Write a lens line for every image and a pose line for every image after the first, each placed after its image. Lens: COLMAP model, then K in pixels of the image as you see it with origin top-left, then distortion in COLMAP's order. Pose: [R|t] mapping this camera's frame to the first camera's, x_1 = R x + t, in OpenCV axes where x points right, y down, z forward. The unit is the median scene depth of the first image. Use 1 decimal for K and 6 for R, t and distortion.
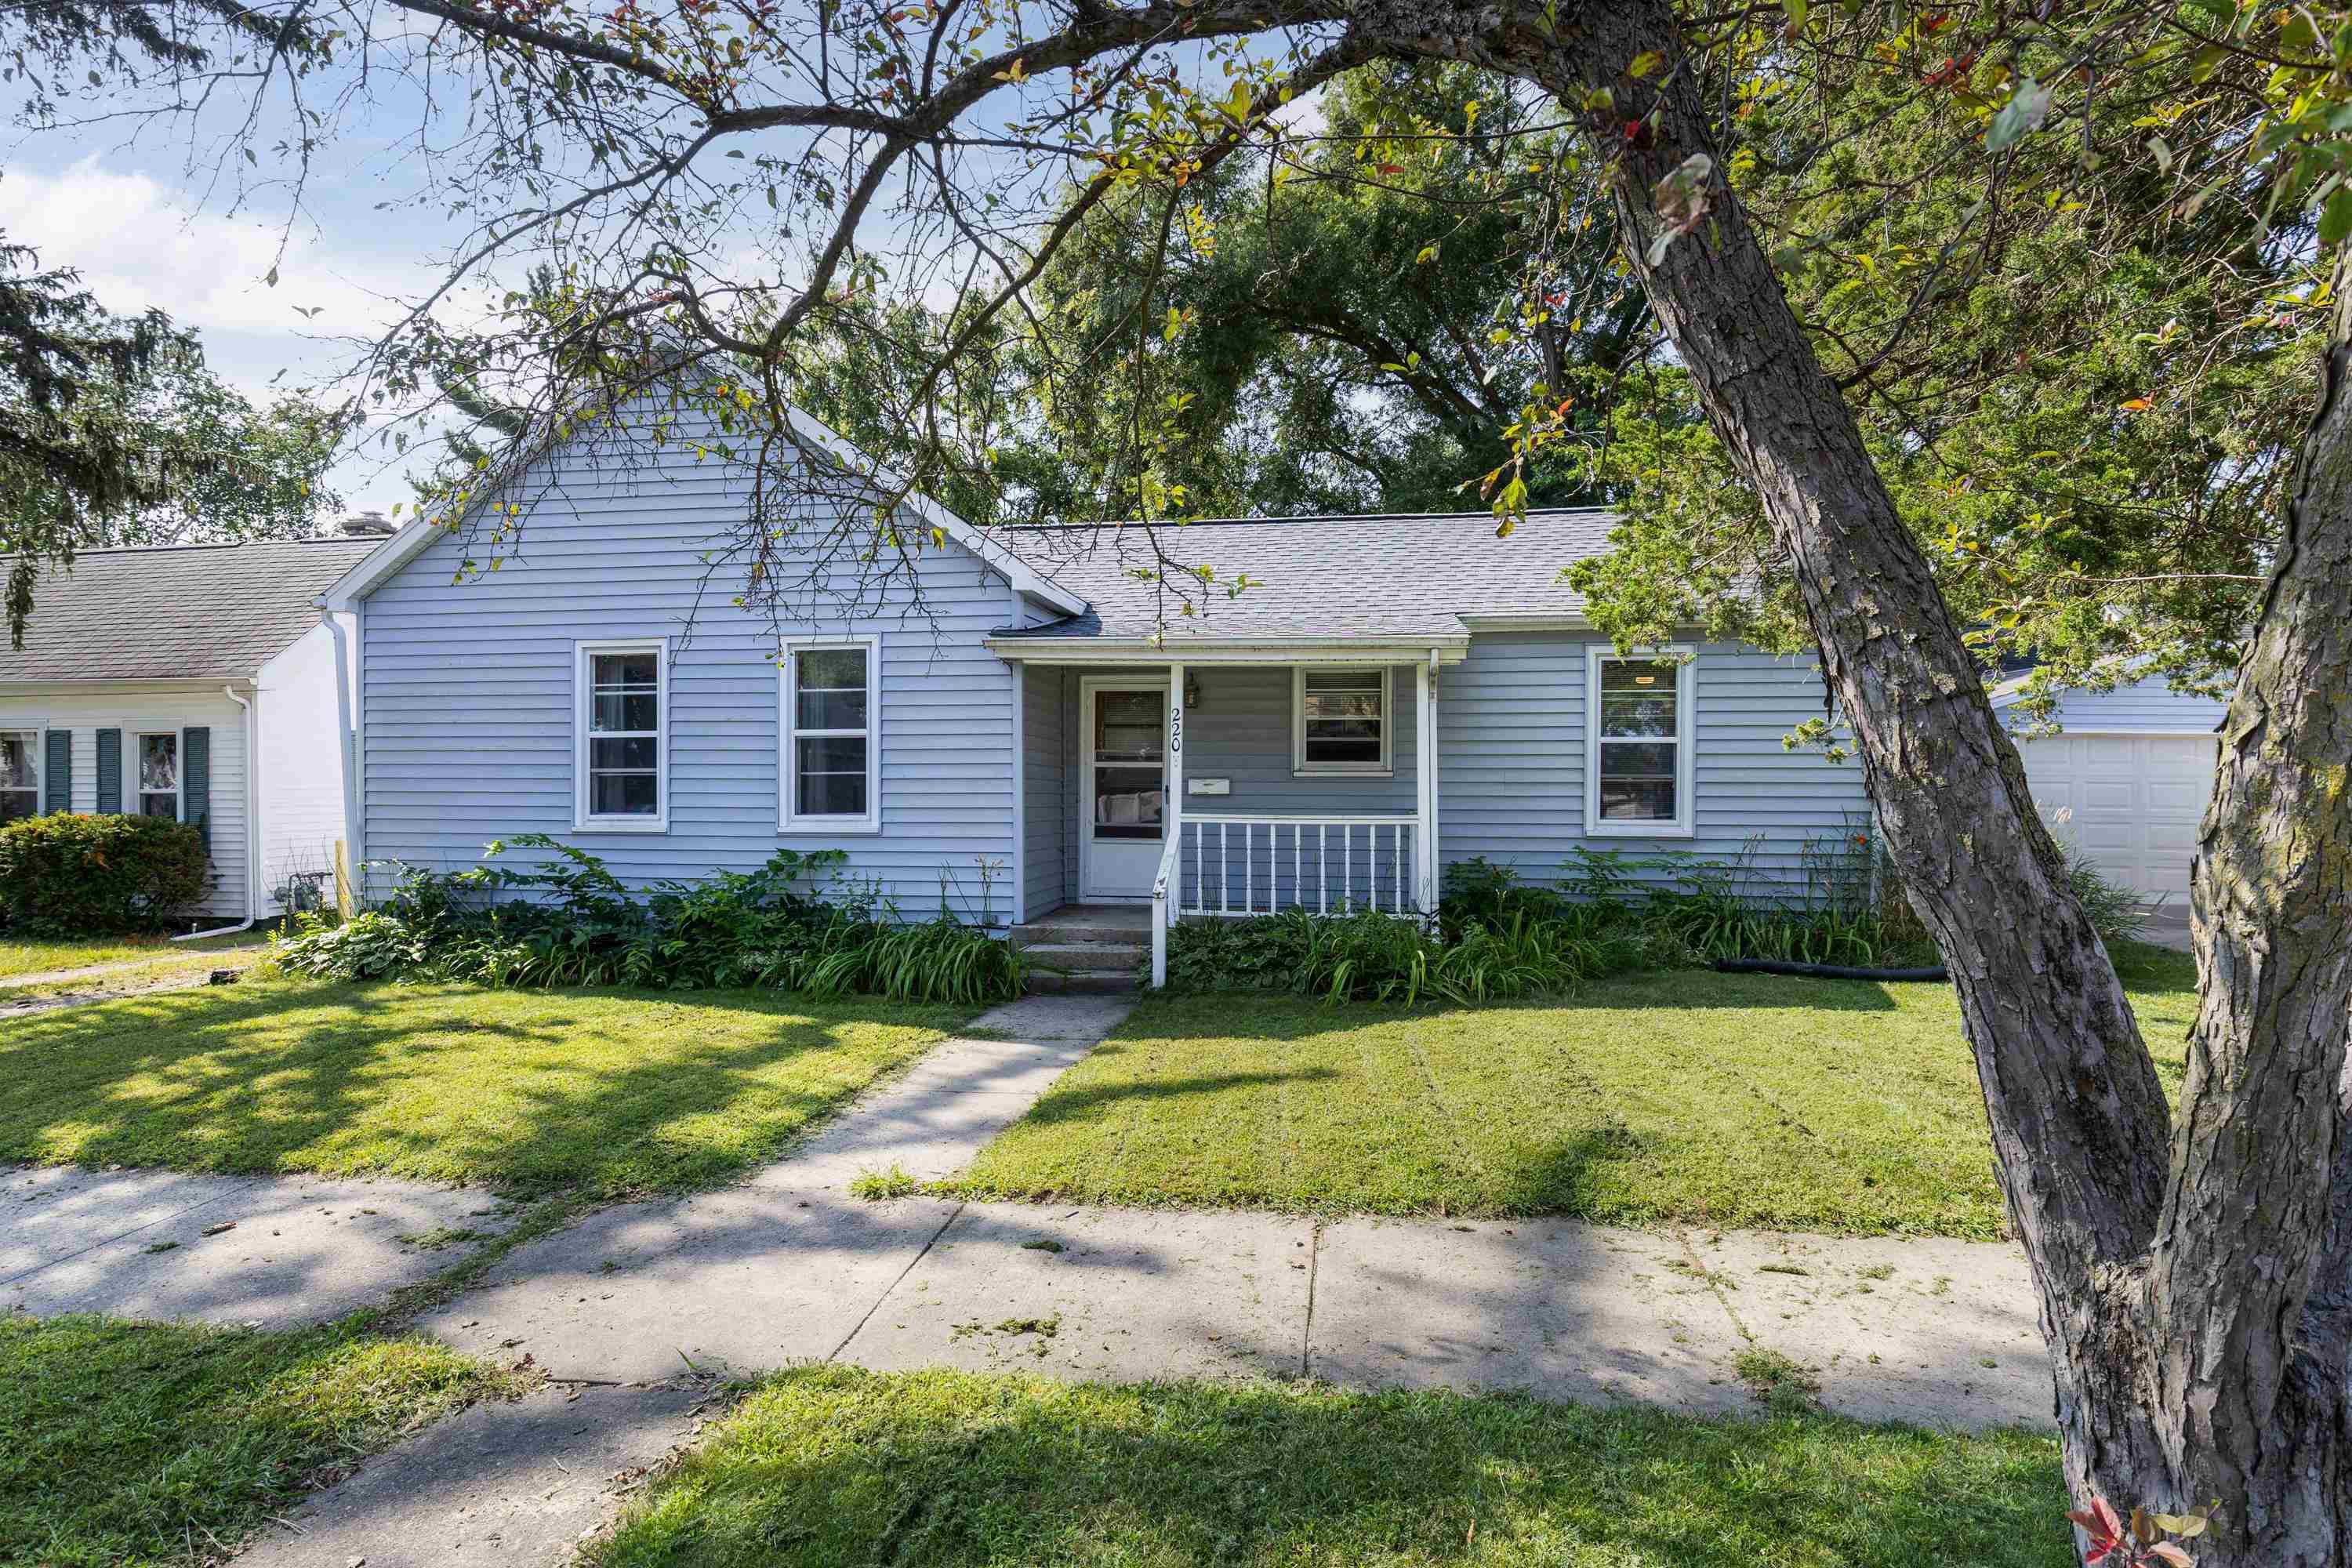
lens RADIAL K [[1178.7, 0, 1190.0], [0, 1178.7, 795.9], [0, 0, 1]] dist [0.001348, -0.000624]
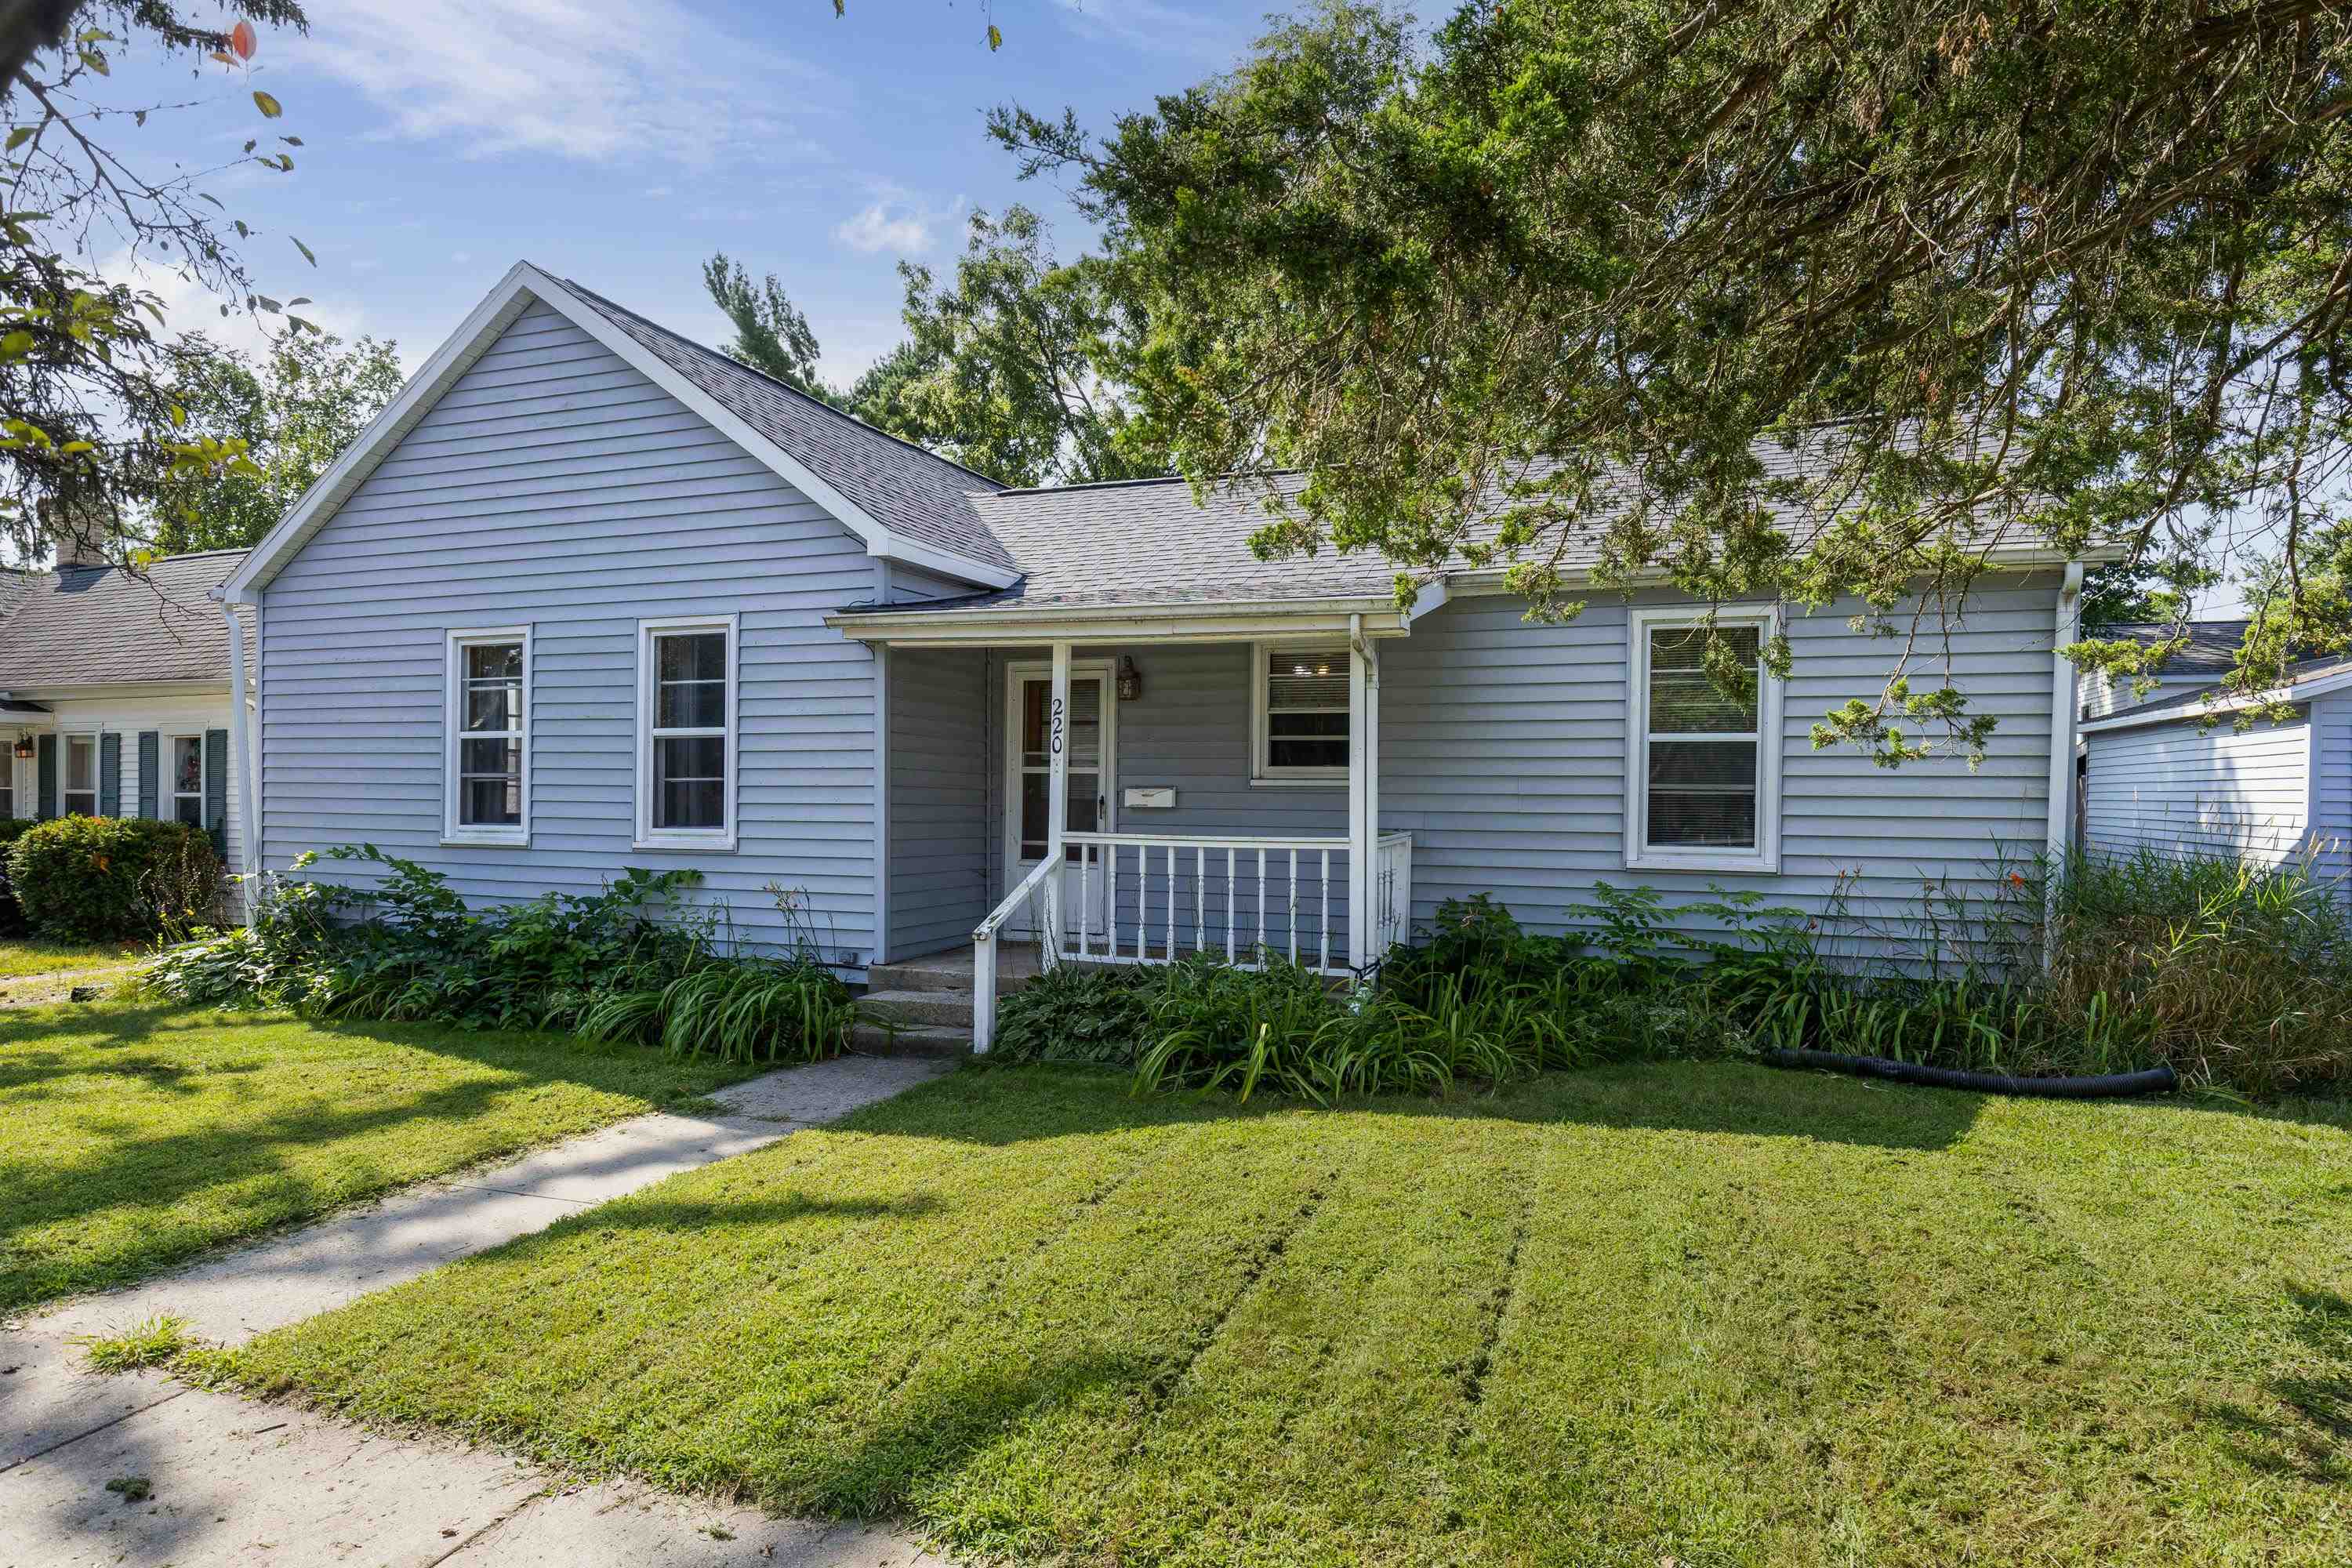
lens RADIAL K [[1302.1, 0, 1173.7], [0, 1302.1, 807.5], [0, 0, 1]] dist [0.001478, 0.000868]
pose [[0.980017, 0.007781, -0.198763, 0.228209], [-0.007560, 0.999970, 0.001871, -0.003366], [0.198772, -0.000330, 0.980046, 0.150031]]
